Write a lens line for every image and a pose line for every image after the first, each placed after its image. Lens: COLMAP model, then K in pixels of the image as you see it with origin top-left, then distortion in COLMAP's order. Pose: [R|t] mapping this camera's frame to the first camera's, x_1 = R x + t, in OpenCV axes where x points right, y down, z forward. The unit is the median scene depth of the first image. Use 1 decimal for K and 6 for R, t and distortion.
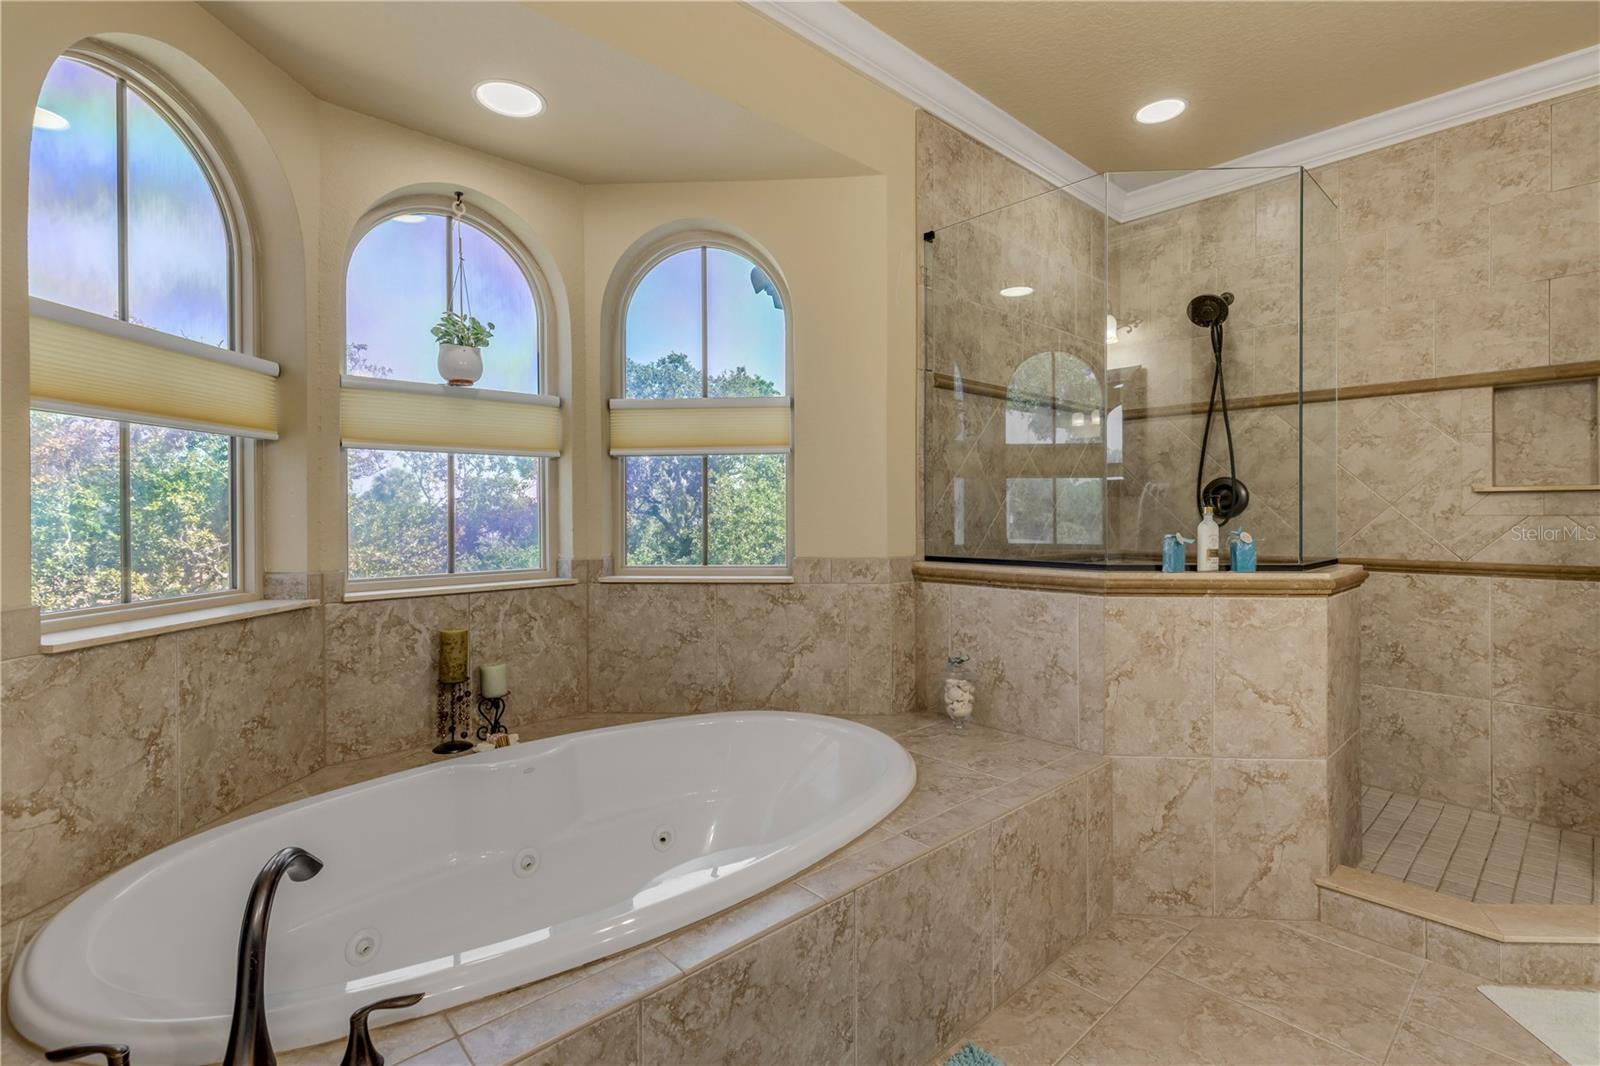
lens RADIAL K [[734.9, 0, 796.0], [0, 734.9, 518.0], [0, 0, 1]] dist [0.007948, -0.002065]
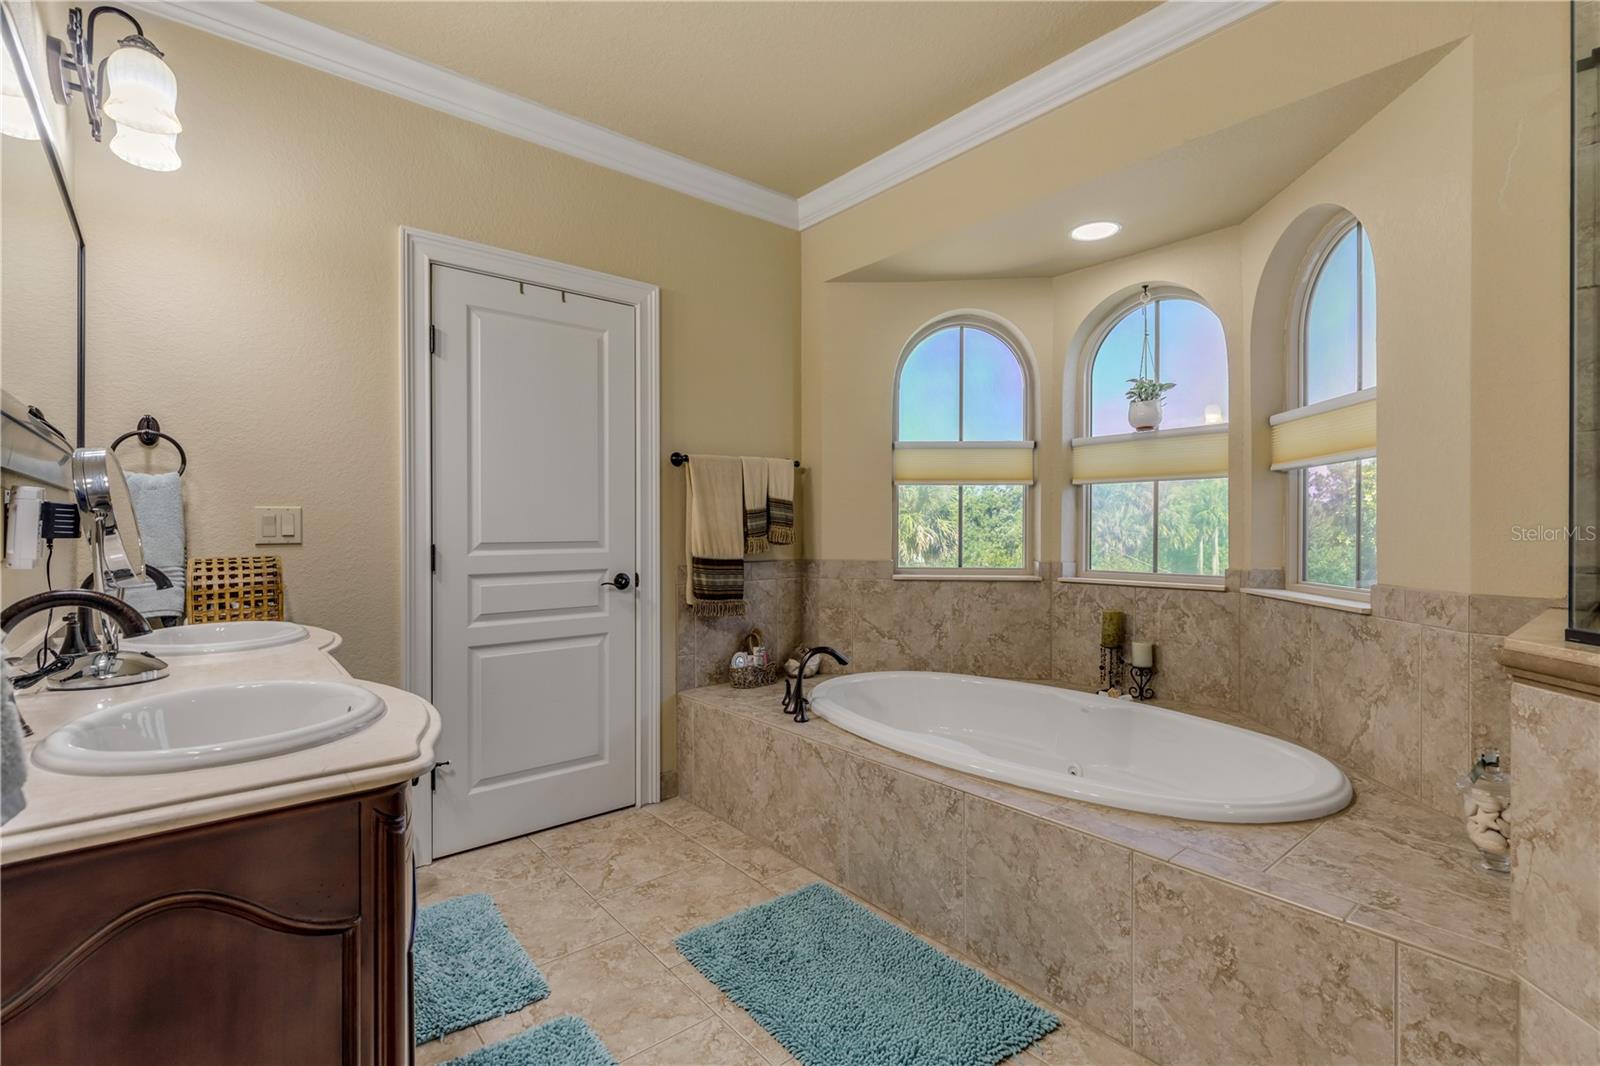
lens RADIAL K [[734.9, 0, 803.3], [0, 734.9, 528.3], [0, 0, 1]] dist [0.007948, -0.002065]
pose [[-0.038960, 0.005995, -0.999223, 0.905114], [-0.010494, 0.999924, 0.006408, -0.006063], [0.999186, 0.010736, -0.038895, 0.443566]]
